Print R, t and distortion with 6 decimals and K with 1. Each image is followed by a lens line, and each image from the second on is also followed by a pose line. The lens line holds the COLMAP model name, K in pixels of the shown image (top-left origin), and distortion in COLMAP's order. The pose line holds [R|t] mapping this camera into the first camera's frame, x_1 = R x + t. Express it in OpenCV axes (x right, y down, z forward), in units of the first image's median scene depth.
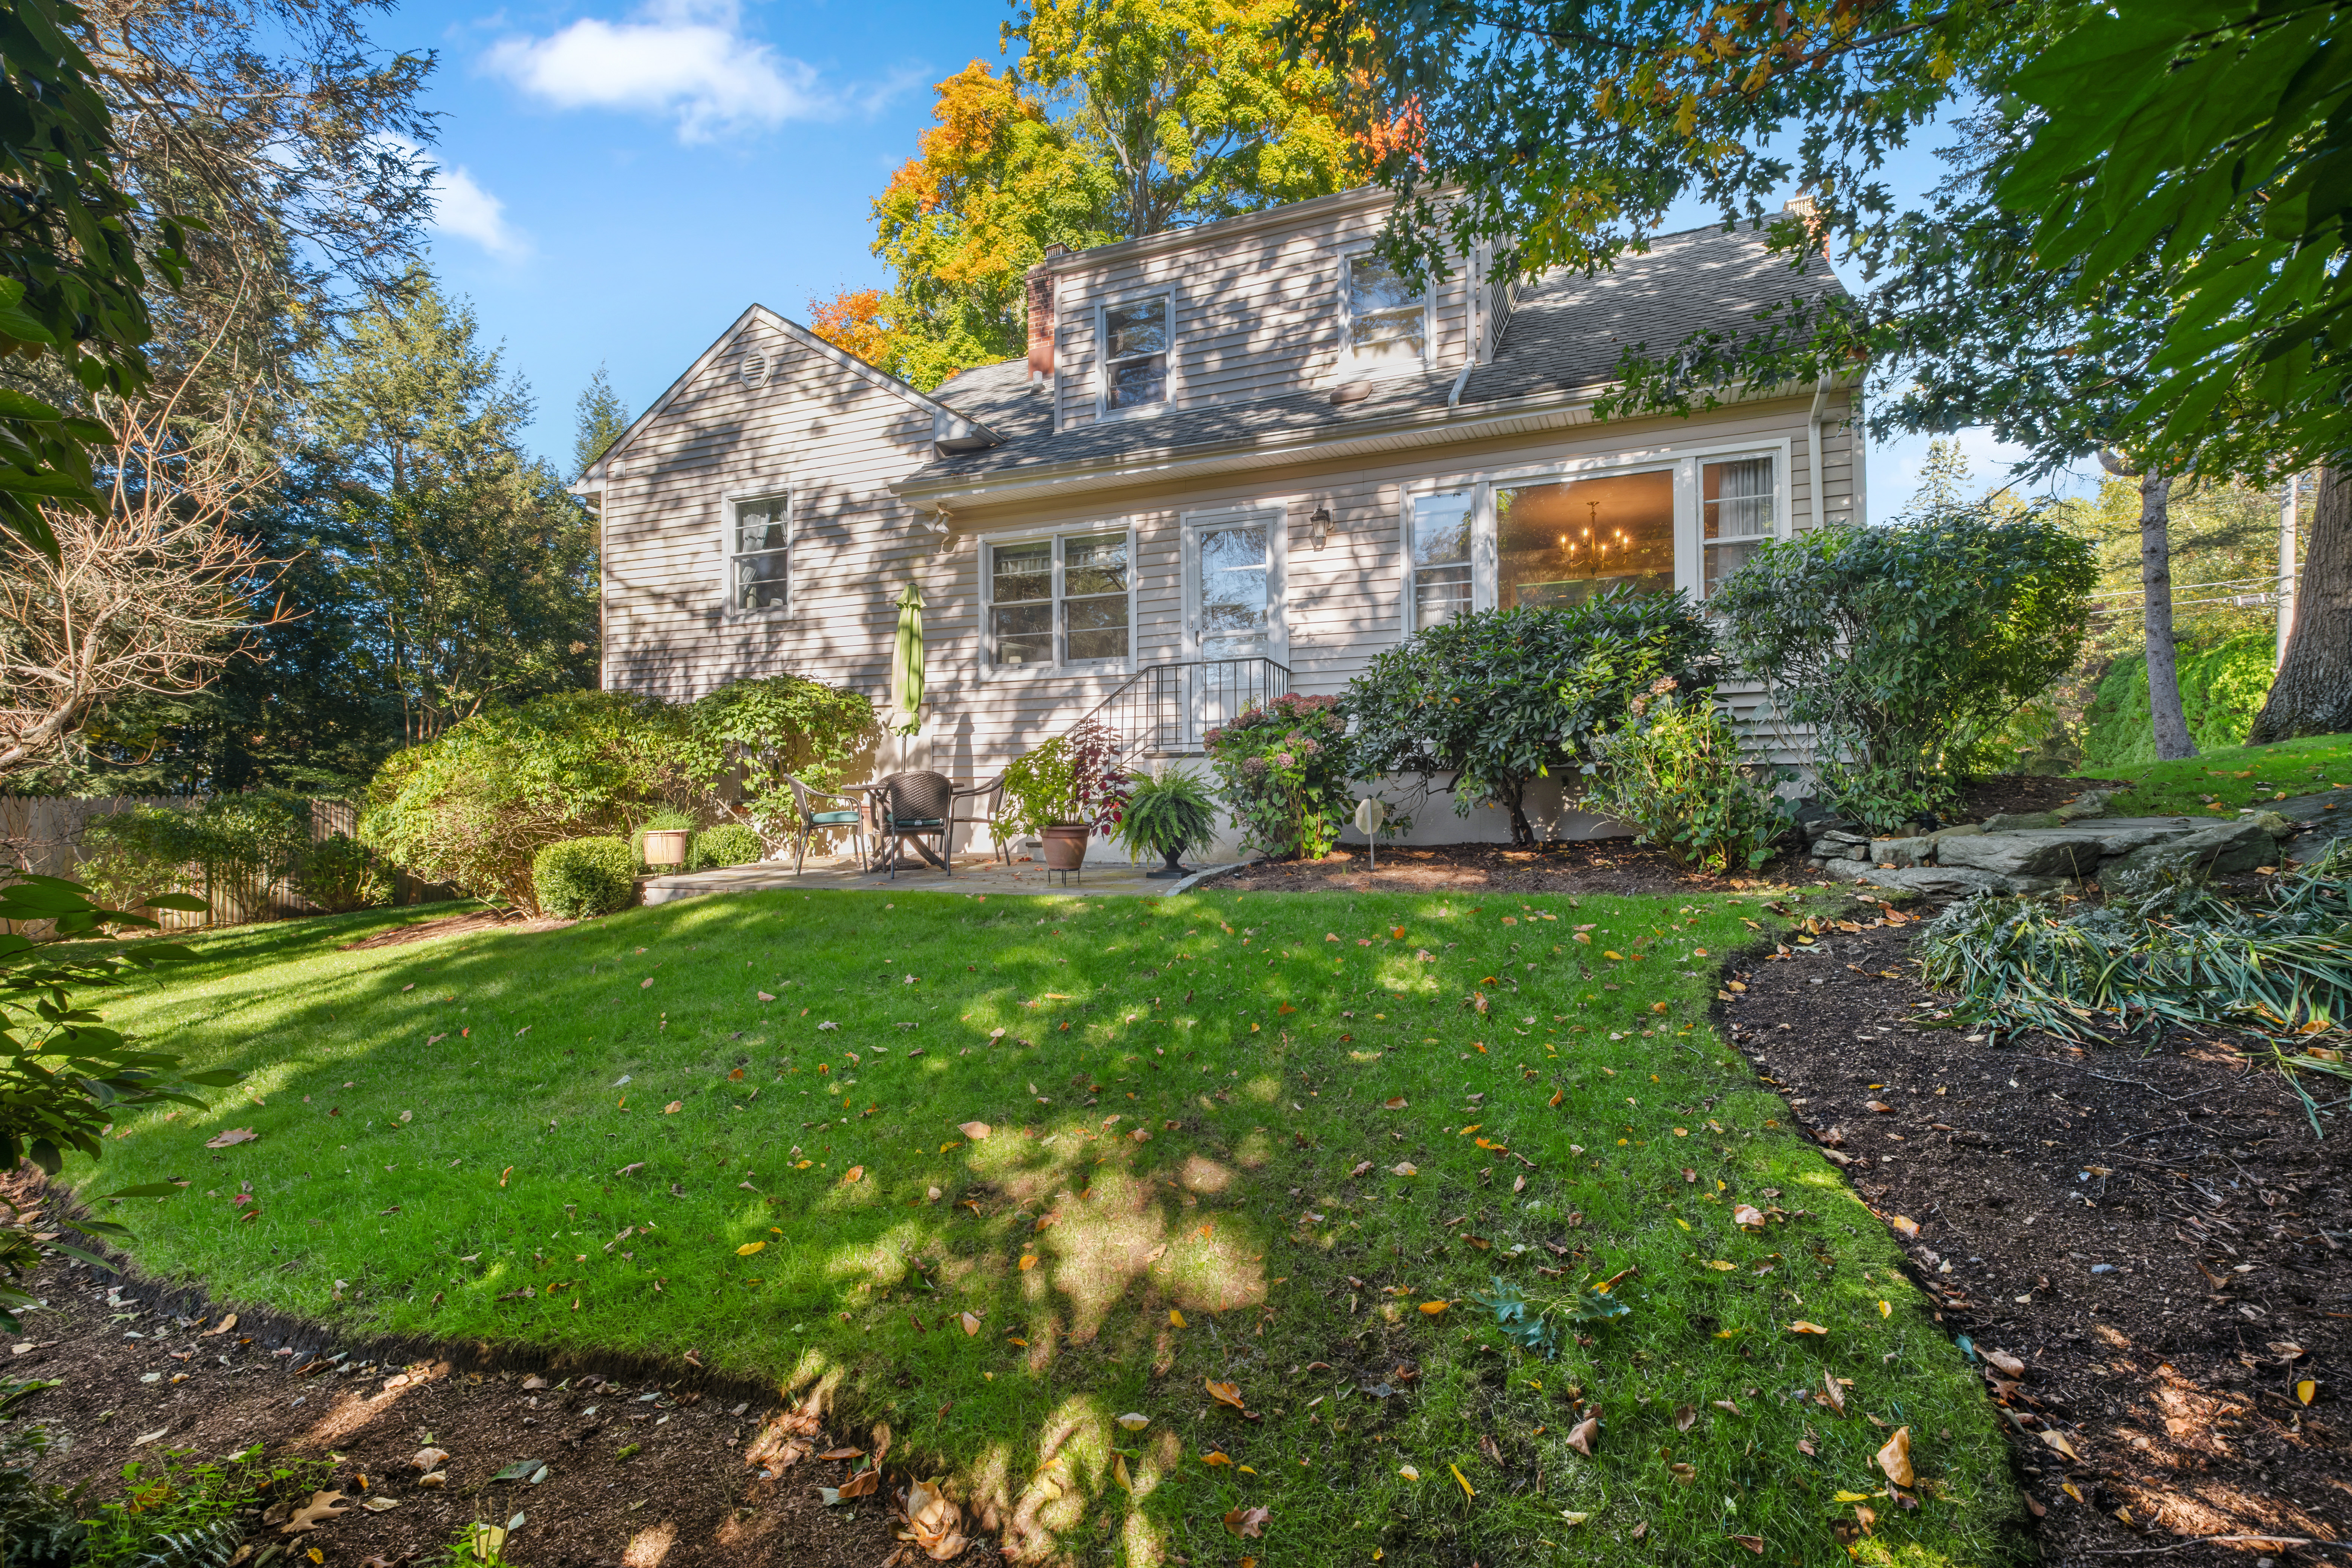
lens RADIAL K [[1081.8, 0, 1176.0], [0, 1081.8, 784.0], [0, 0, 1]] dist [0.014198, 0.000139]
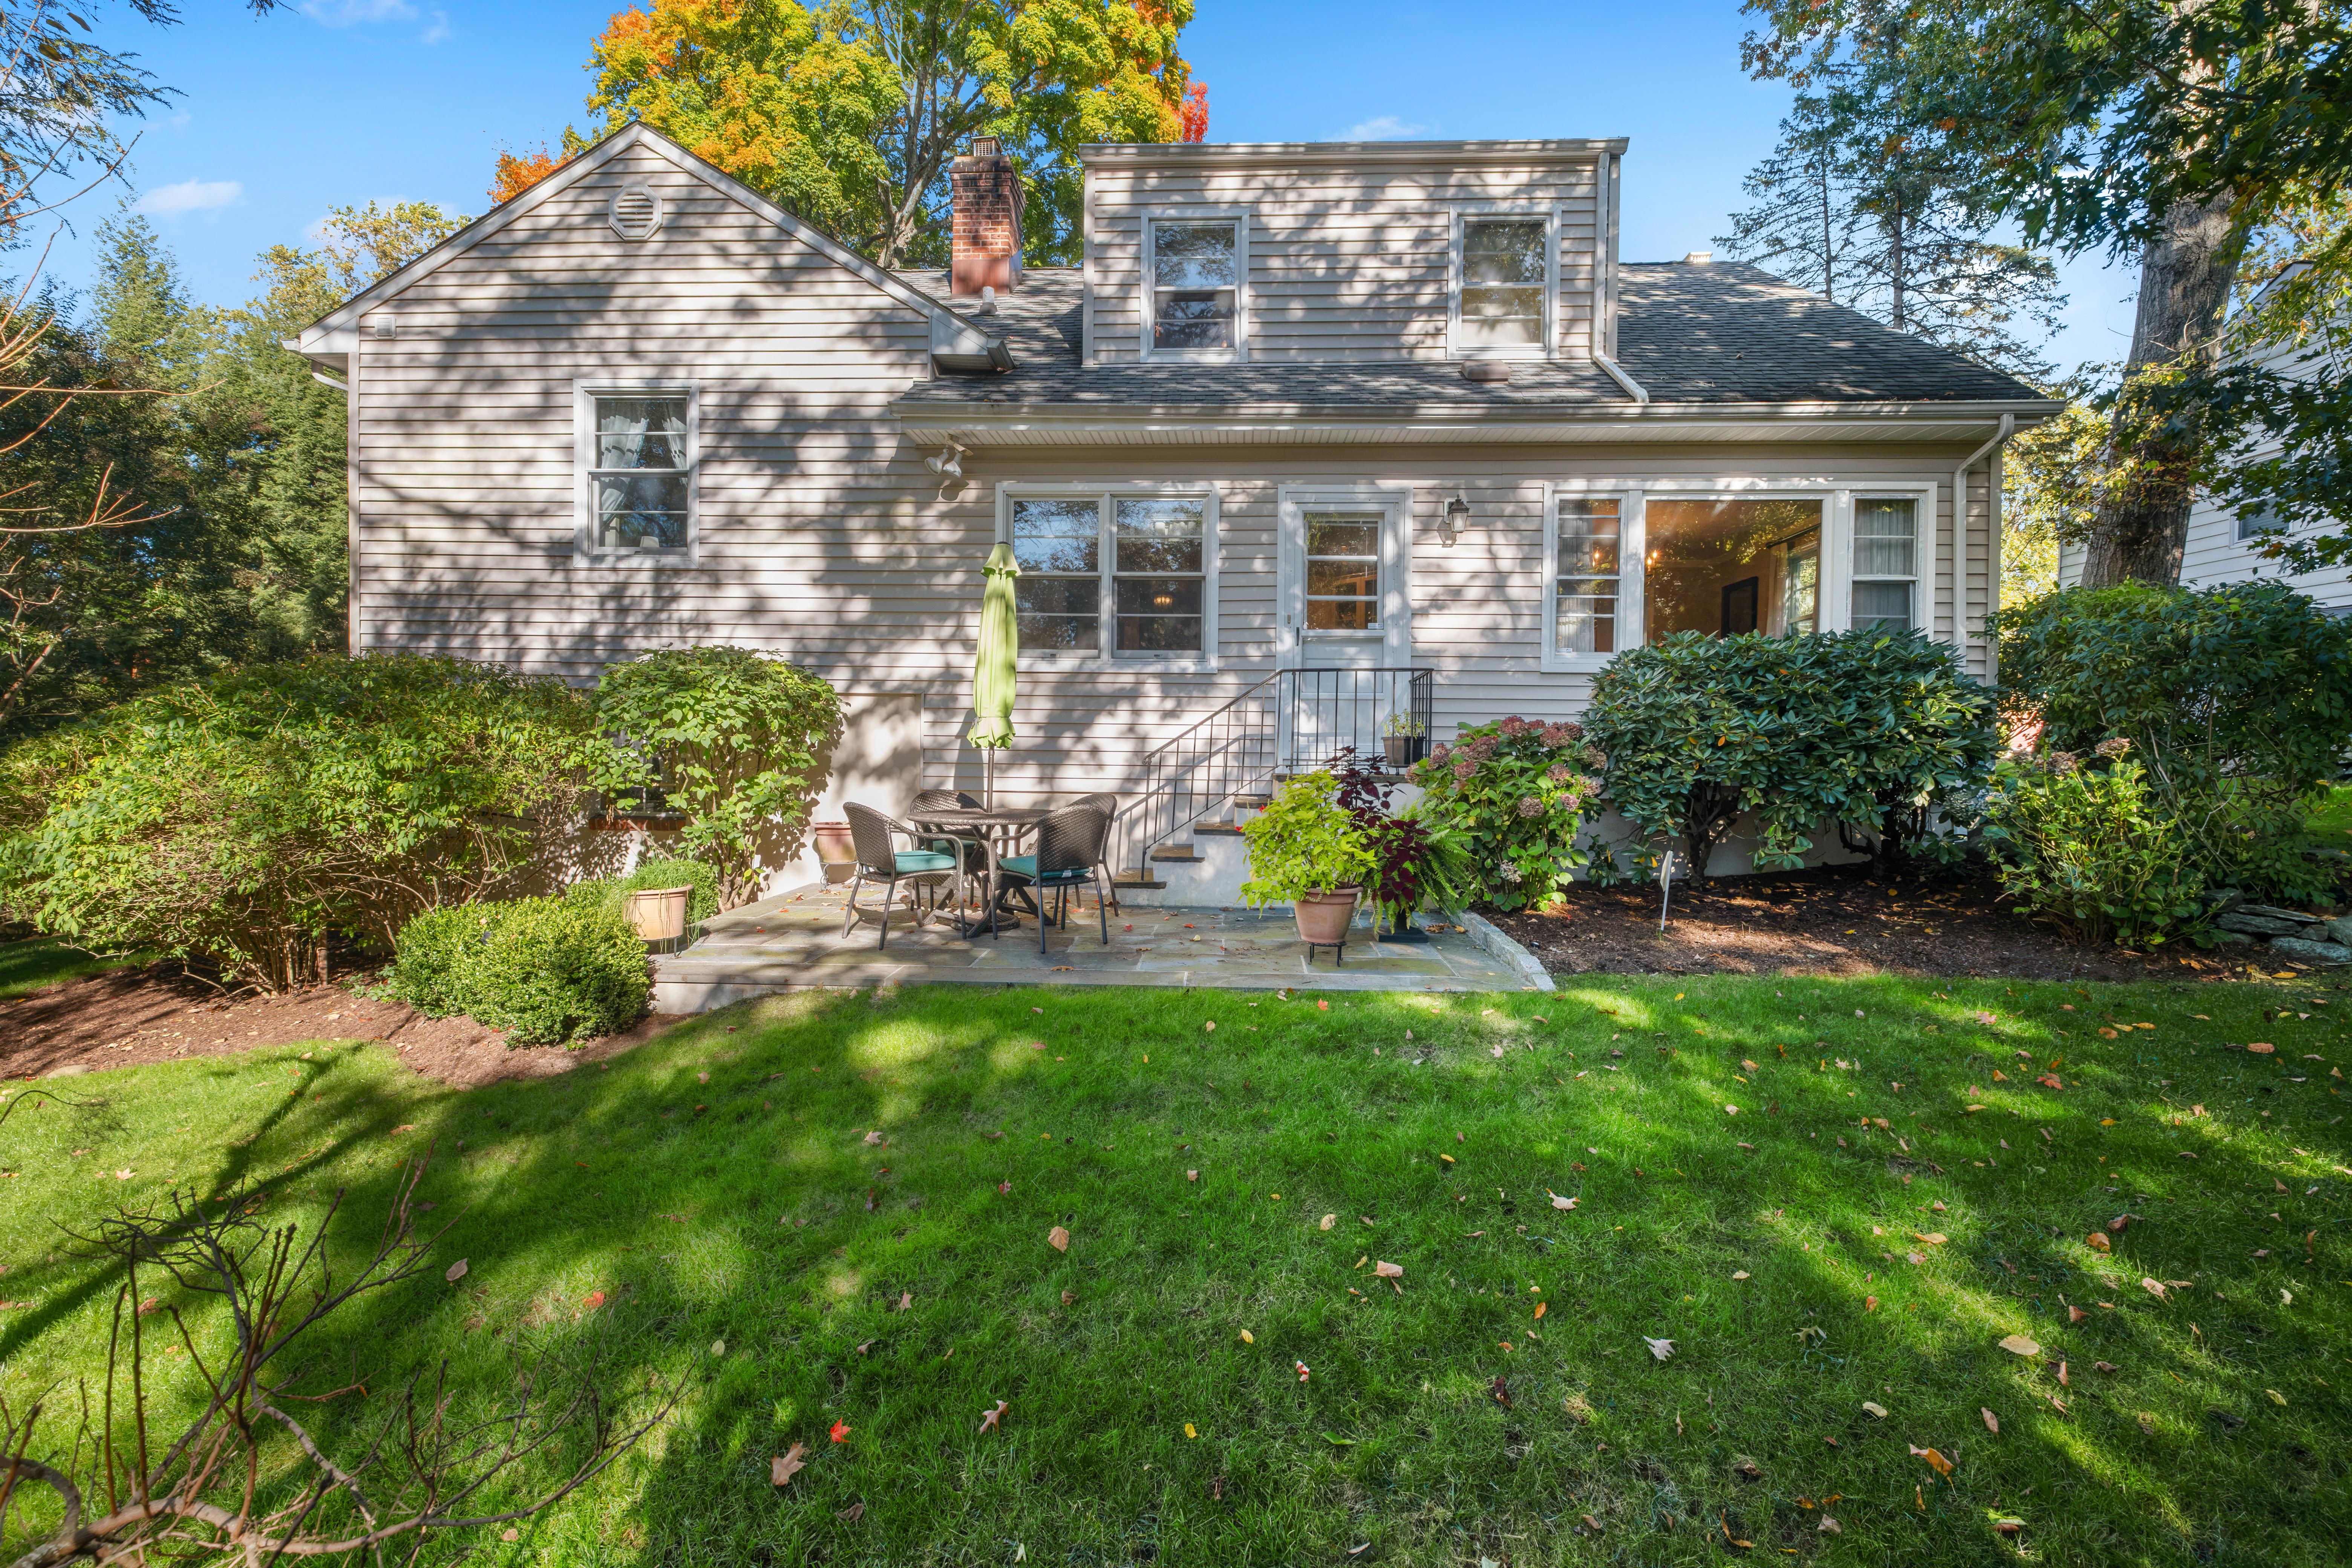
lens RADIAL K [[1025.0, 0, 1176.0], [0, 1025.0, 784.0], [0, 0, 1]] dist [0.002662, -0.000047]
pose [[0.938020, 0.011338, 0.346396, -0.304413], [-0.023312, 0.999265, 0.030422, -0.035941], [-0.345796, -0.036611, 0.937595, 0.243220]]
